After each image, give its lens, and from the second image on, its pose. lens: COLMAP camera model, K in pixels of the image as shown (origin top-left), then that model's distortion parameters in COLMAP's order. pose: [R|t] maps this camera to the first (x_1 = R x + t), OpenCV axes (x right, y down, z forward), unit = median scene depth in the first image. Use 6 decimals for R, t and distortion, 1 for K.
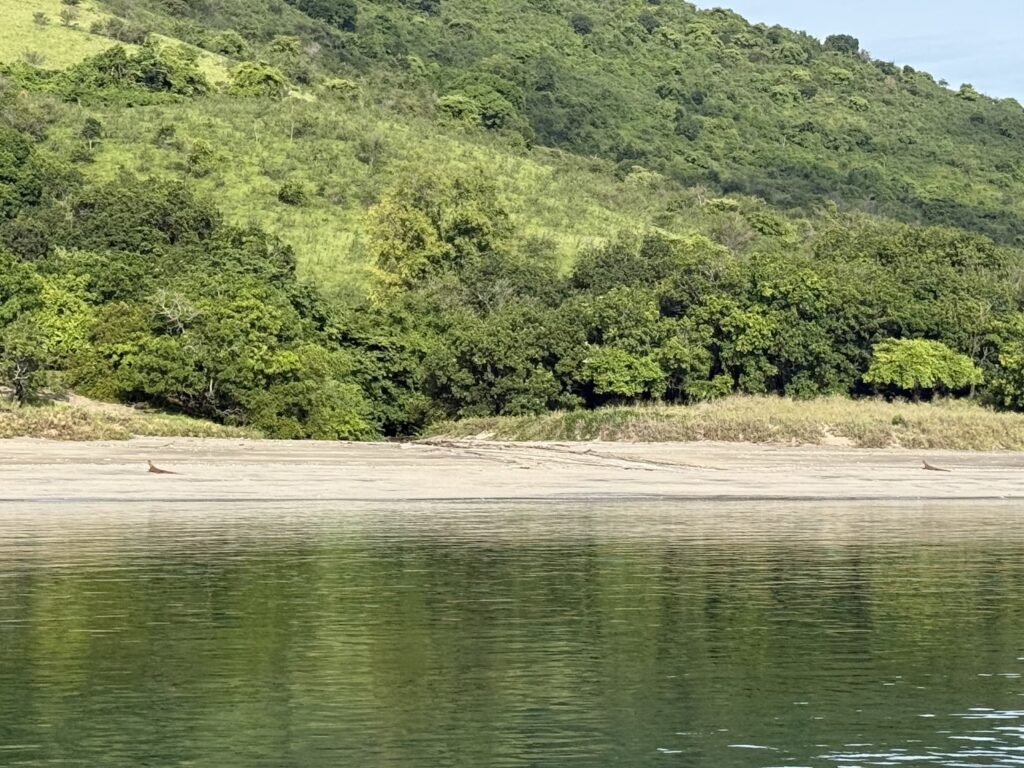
lens RADIAL K [[2792.8, 0, 511.3], [0, 2792.8, 388.6], [0, 0, 1]] dist [0.242759, 0.000000]
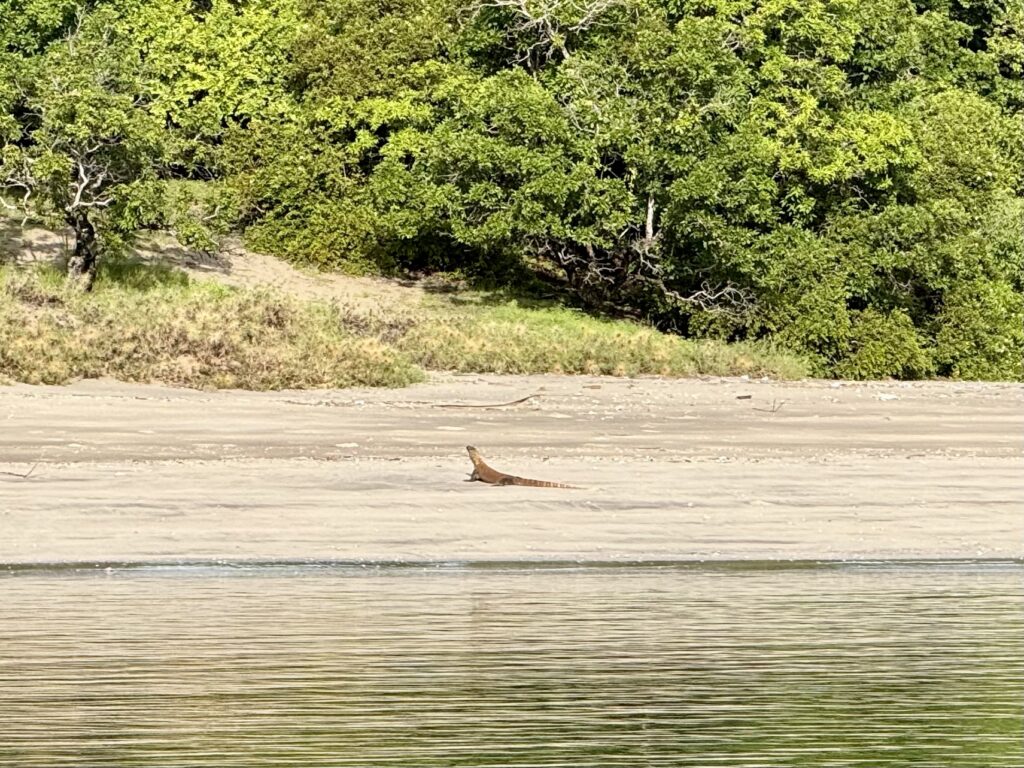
lens RADIAL K [[3586.0, 0, 513.0], [0, 3586.0, 385.1], [0, 0, 1]] dist [0.145411, 0.000000]
pose [[0.990384, -0.013919, -0.137642, -0.064987], [0.014041, 0.999901, -0.000089, 0.018312], [0.137630, -0.001844, 0.990482, 0.575826]]
